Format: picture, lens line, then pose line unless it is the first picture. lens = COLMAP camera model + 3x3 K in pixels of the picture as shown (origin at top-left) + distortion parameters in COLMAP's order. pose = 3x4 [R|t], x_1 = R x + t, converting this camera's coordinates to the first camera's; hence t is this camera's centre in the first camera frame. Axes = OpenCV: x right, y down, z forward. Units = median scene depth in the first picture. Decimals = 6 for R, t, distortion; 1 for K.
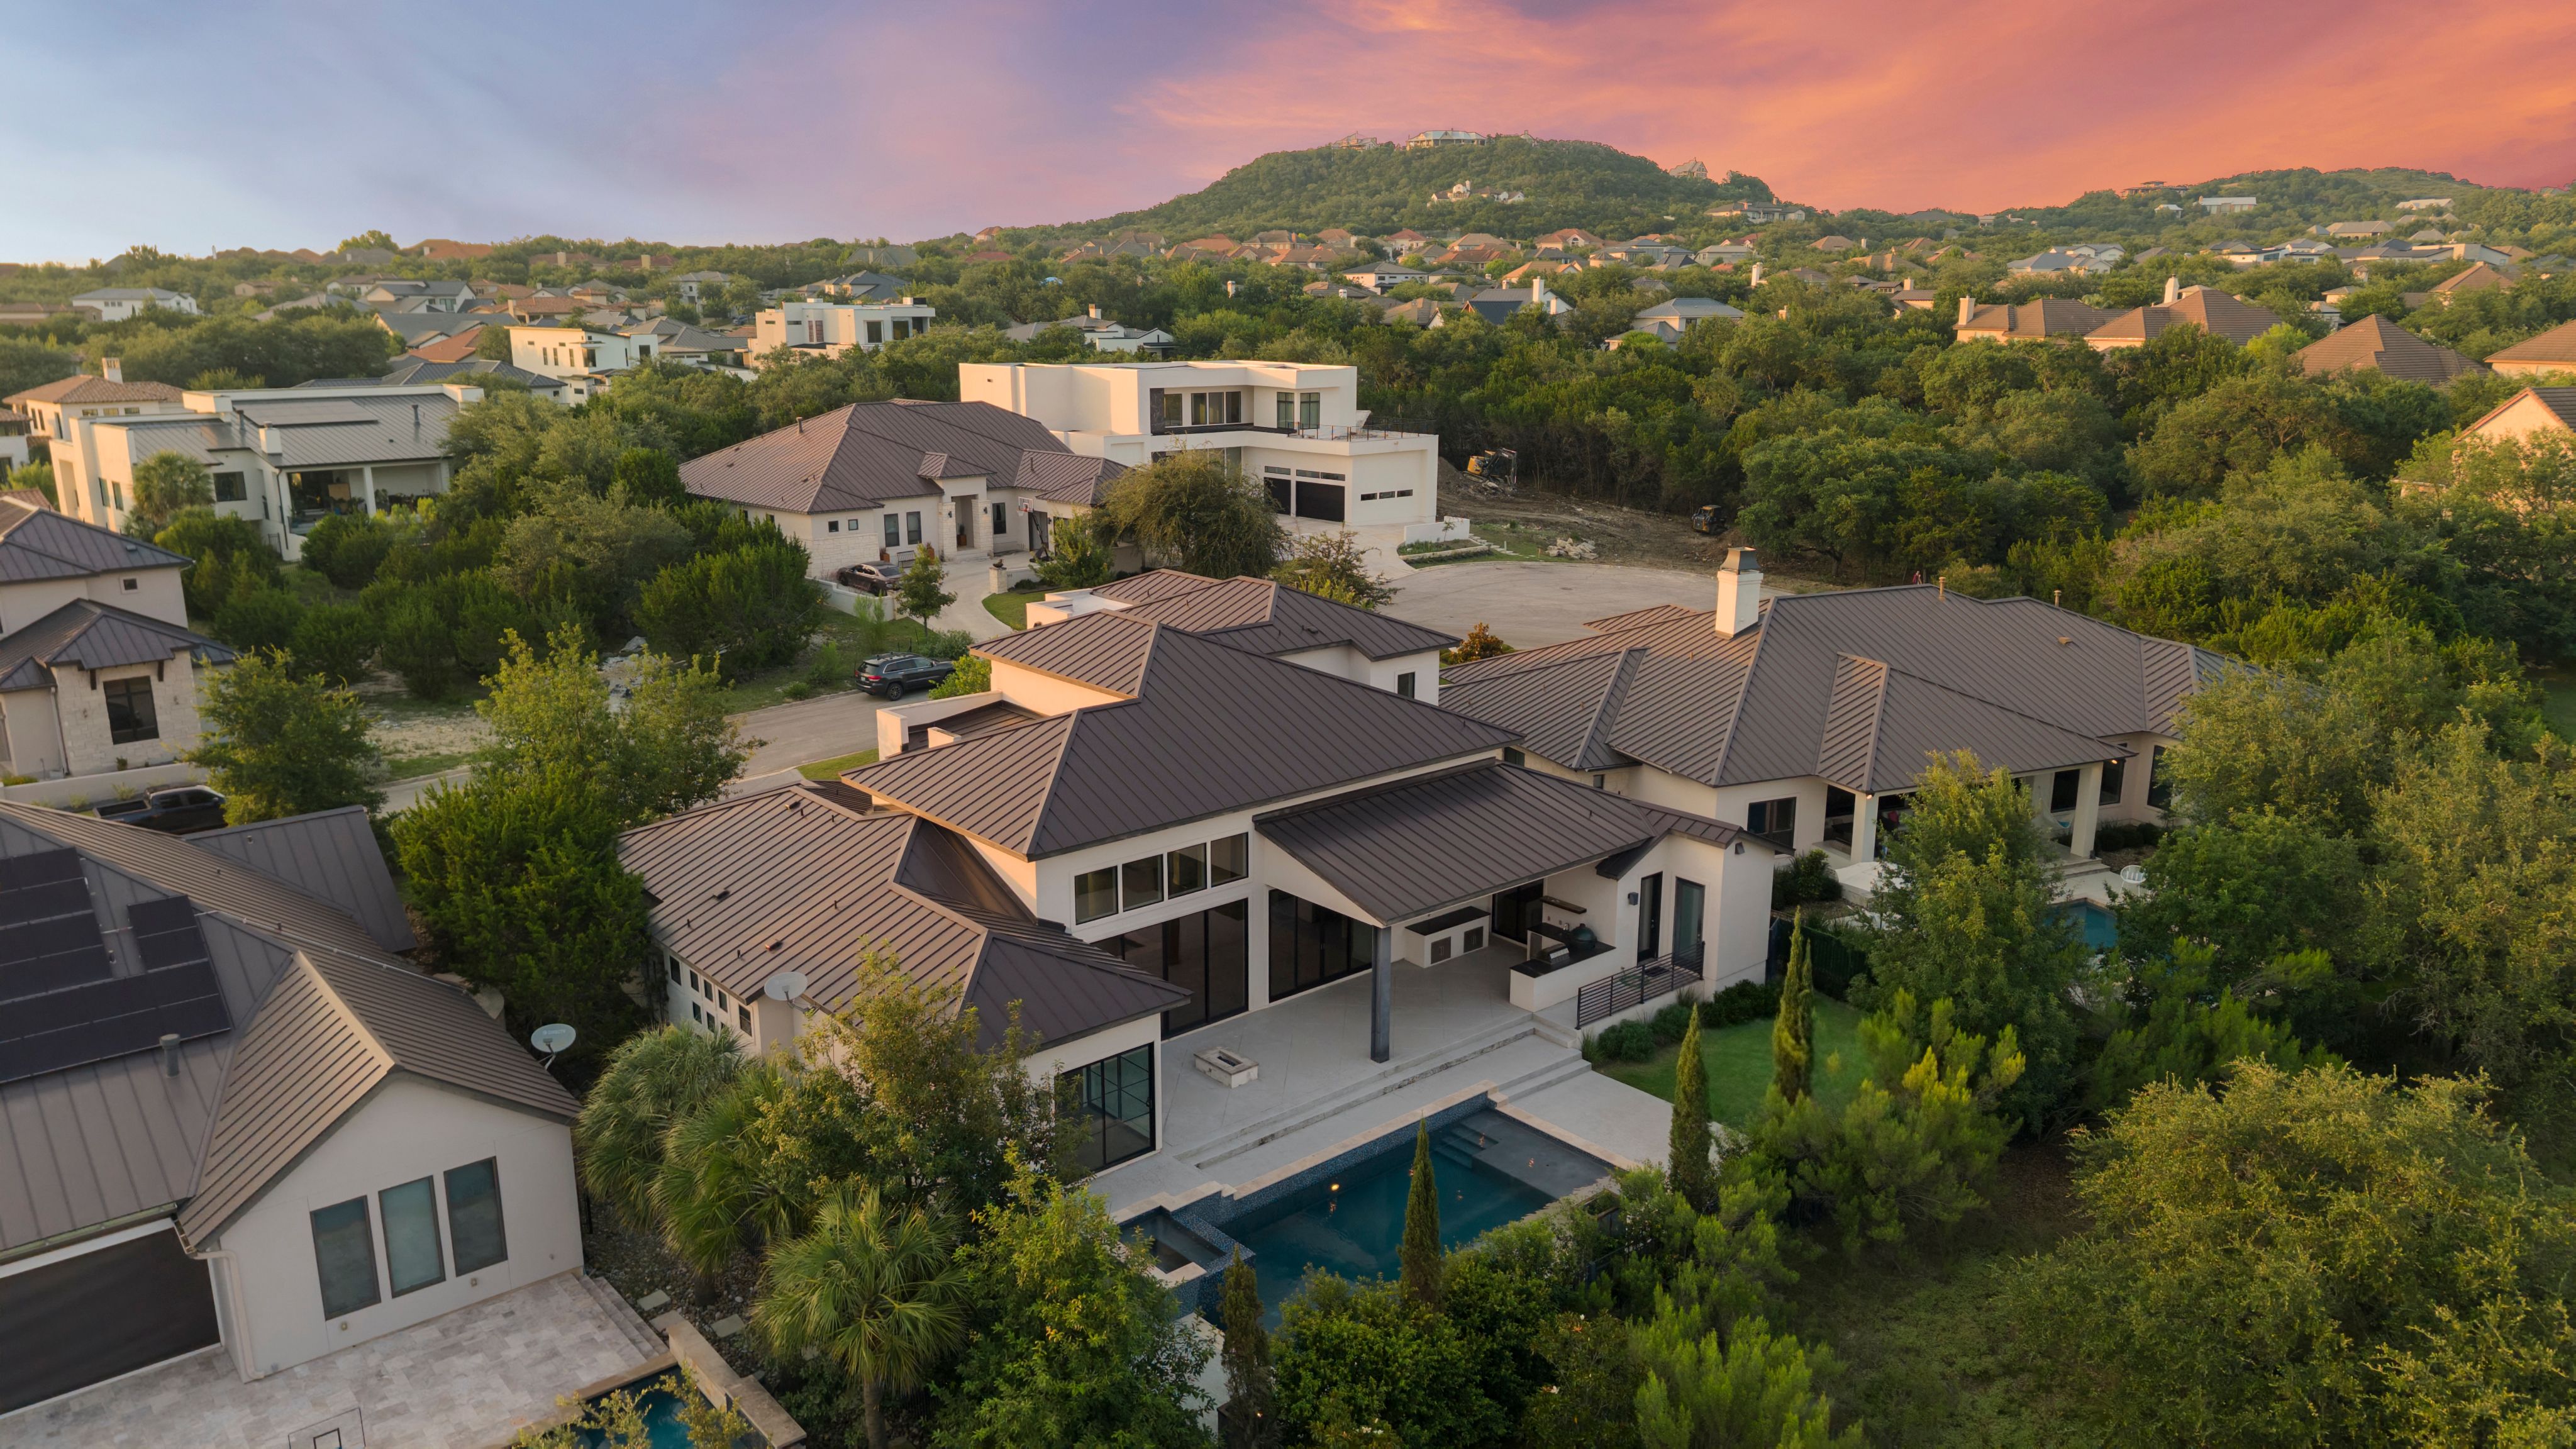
lens RADIAL K [[1701.0, 0, 1288.0], [0, 1701.0, 724.5], [0, 0, 1]] dist [0.000745, -0.015224]
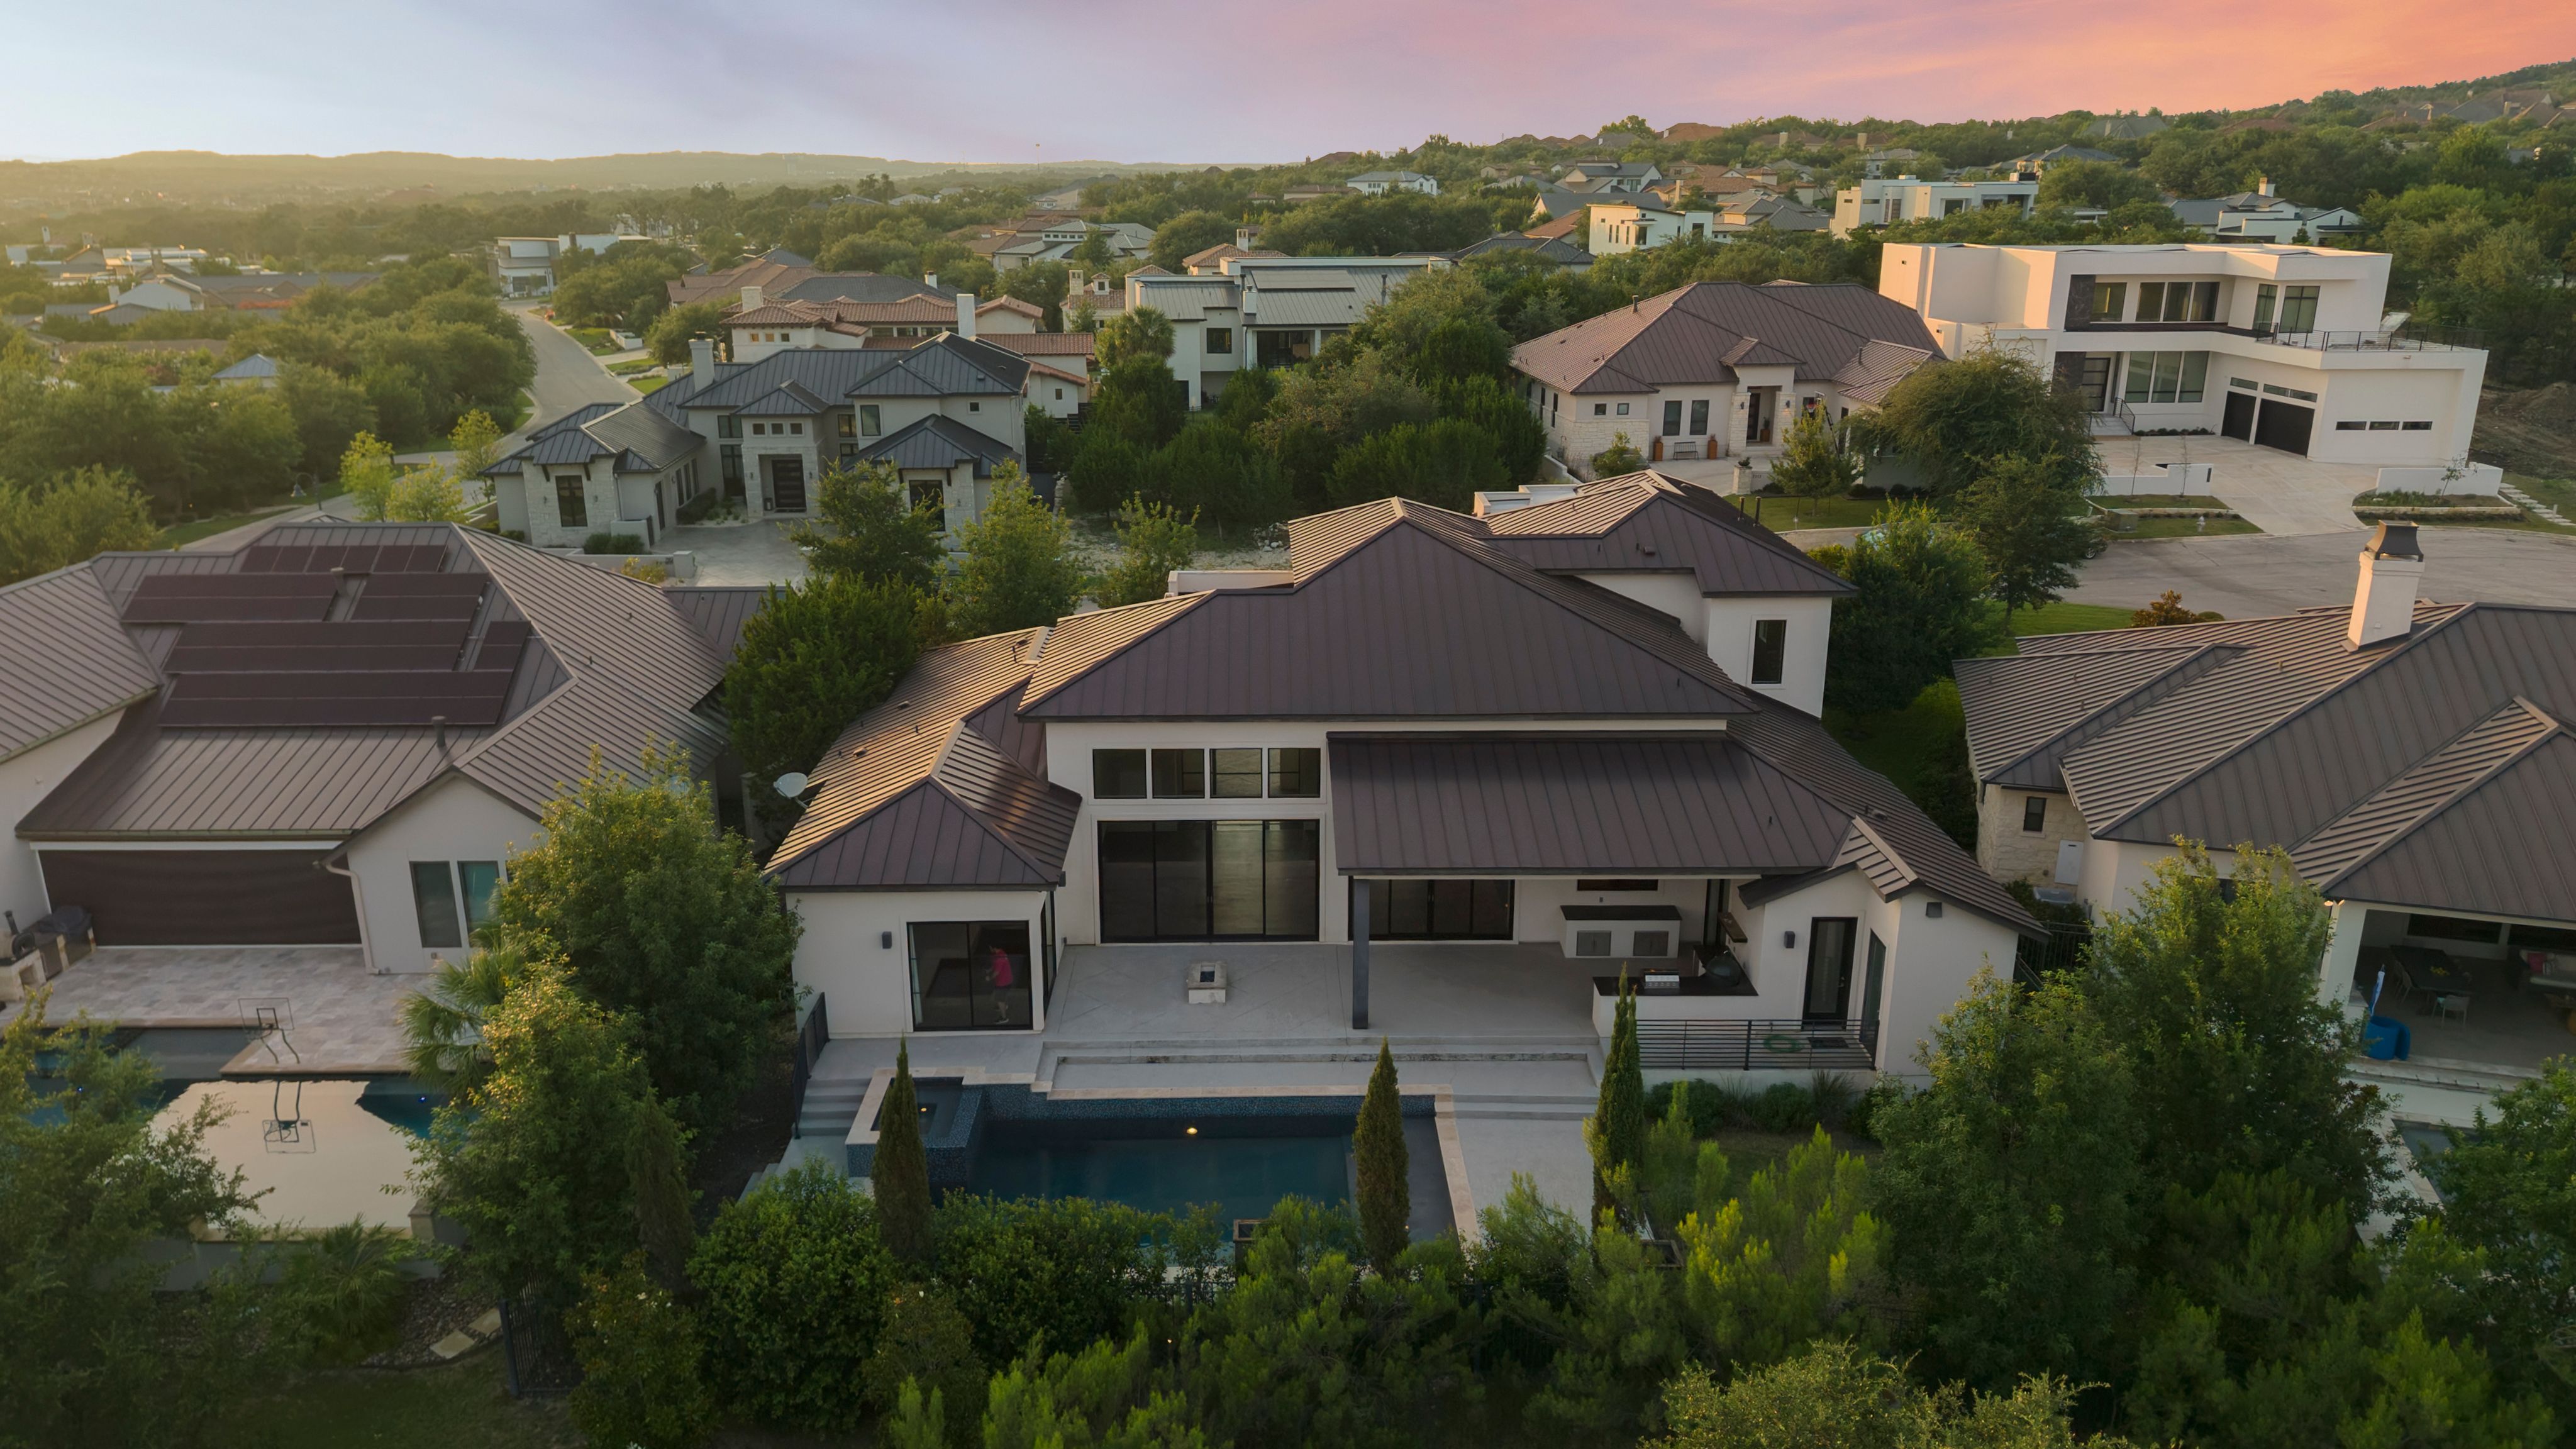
lens RADIAL K [[1720.2, 0, 1288.0], [0, 1720.2, 724.5], [0, 0, 1]] dist [0.051516, -0.075420]
pose [[0.761611, 0.186909, -0.620494, 0.197116], [-0.150022, 0.982345, 0.111767, -0.018254], [0.630430, 0.007965, 0.776206, 0.099957]]
